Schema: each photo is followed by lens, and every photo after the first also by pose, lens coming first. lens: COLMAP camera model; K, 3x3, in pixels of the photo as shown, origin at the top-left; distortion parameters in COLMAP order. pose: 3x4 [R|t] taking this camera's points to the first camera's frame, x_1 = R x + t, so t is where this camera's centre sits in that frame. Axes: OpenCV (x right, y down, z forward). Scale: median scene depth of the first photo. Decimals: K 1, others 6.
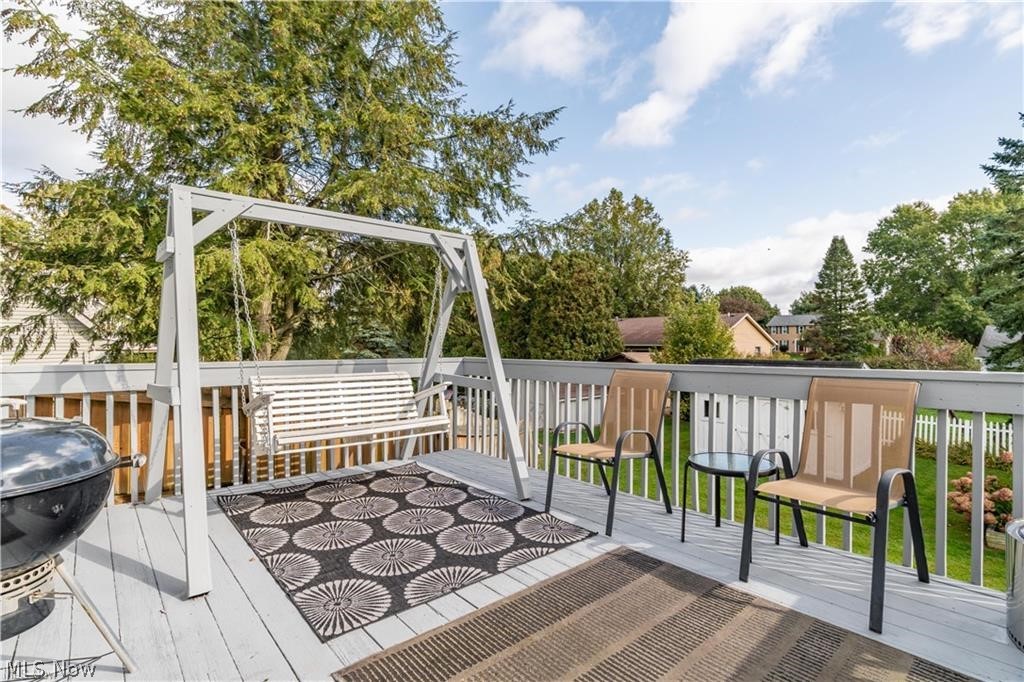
lens RADIAL K [[495.9, 0, 510.2], [0, 495.9, 347.8], [0, 0, 1]] dist [0.000870, 0.003831]
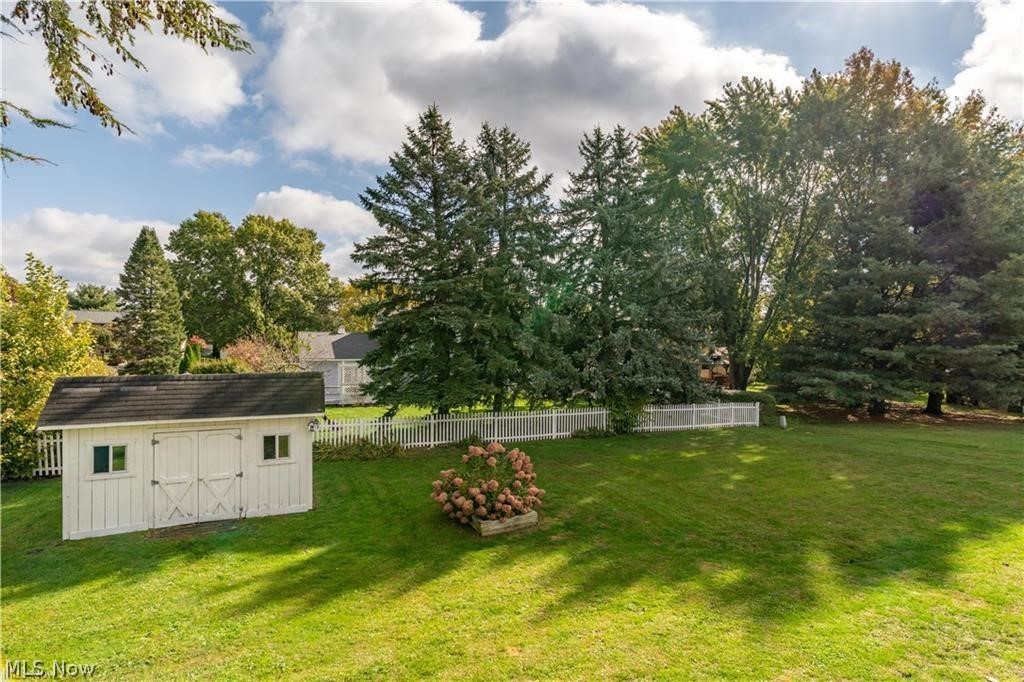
lens RADIAL K [[495.9, 0, 512.0], [0, 495.9, 339.9], [0, 0, 1]] dist [0.000870, 0.003831]
pose [[0.284200, 0.015241, 0.958644, -0.015382], [0.001405, 0.999866, -0.016313, -0.003444], [-0.958764, 0.005983, 0.284141, 0.108070]]
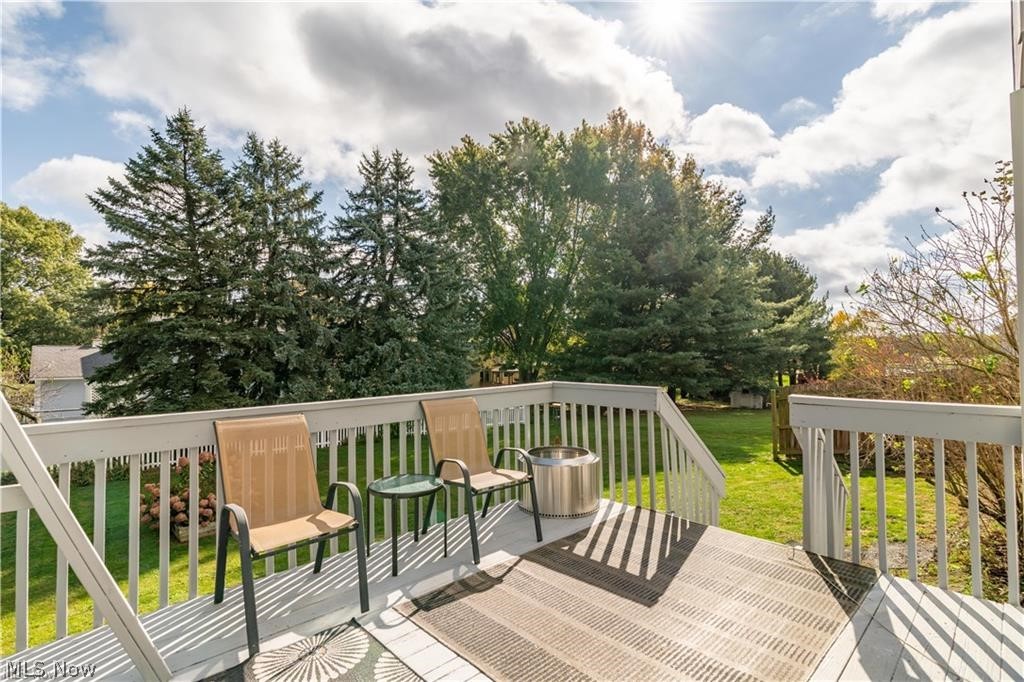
lens RADIAL K [[495.9, 0, 509.9], [0, 495.9, 344.5], [0, 0, 1]] dist [0.000870, 0.003831]
pose [[-0.048517, 0.026153, 0.998480, -0.043411], [0.020501, 0.999473, -0.025183, -0.002230], [-0.998612, 0.019248, -0.049028, 0.054284]]
